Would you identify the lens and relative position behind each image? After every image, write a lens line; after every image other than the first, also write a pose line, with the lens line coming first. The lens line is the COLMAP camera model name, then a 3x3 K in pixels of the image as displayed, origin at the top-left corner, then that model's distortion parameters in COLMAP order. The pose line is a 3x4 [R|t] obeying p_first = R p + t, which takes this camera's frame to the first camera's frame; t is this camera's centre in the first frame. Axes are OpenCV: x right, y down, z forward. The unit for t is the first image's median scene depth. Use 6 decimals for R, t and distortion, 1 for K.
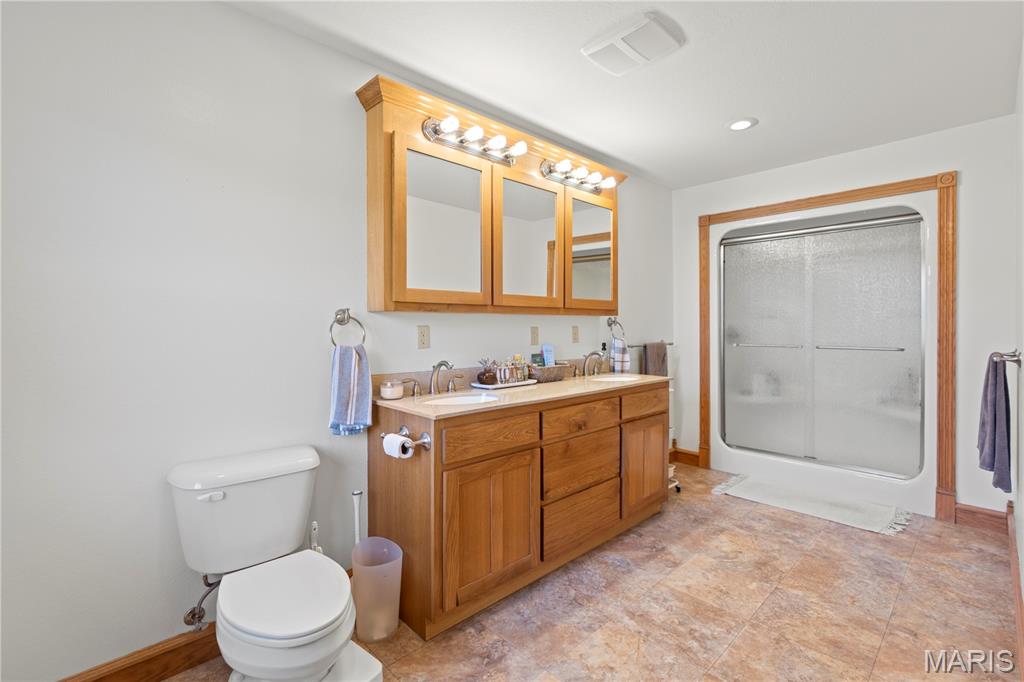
lens RADIAL K [[465.0, 0, 511.9], [0, 465.0, 335.5], [0, 0, 1]] dist [-0.004060, -0.000216]
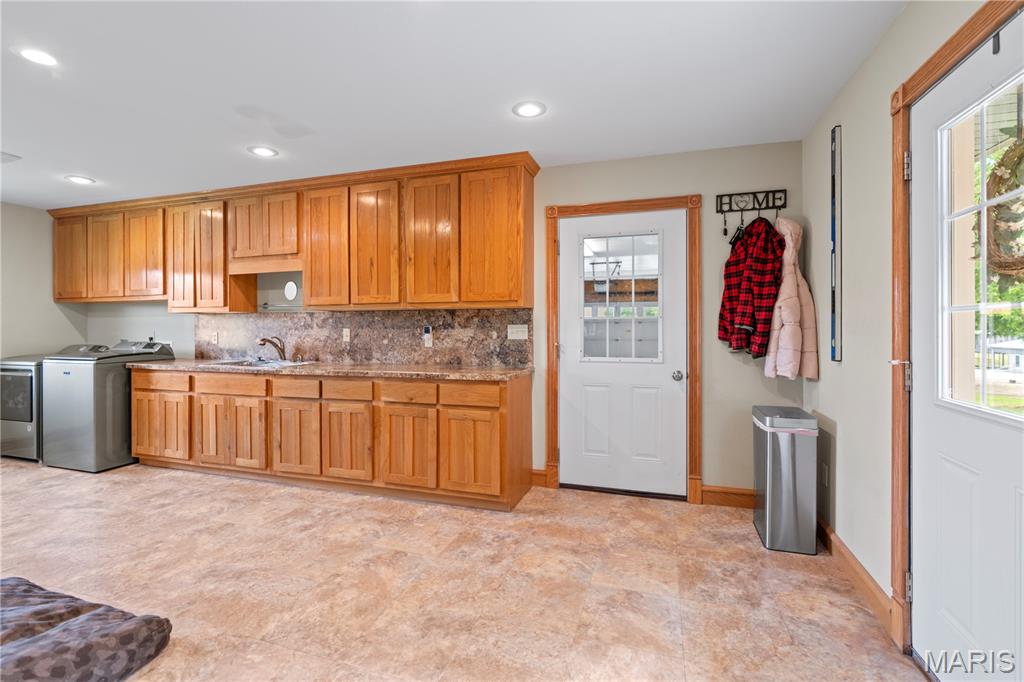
lens RADIAL K [[465.0, 0, 507.2], [0, 465.0, 330.2], [0, 0, 1]] dist [-0.004060, -0.000216]
pose [[-0.485188, -0.004243, 0.874399, -0.363208], [0.013300, 0.999837, 0.012232, -0.037038], [-0.874309, 0.017564, -0.485052, 1.871405]]
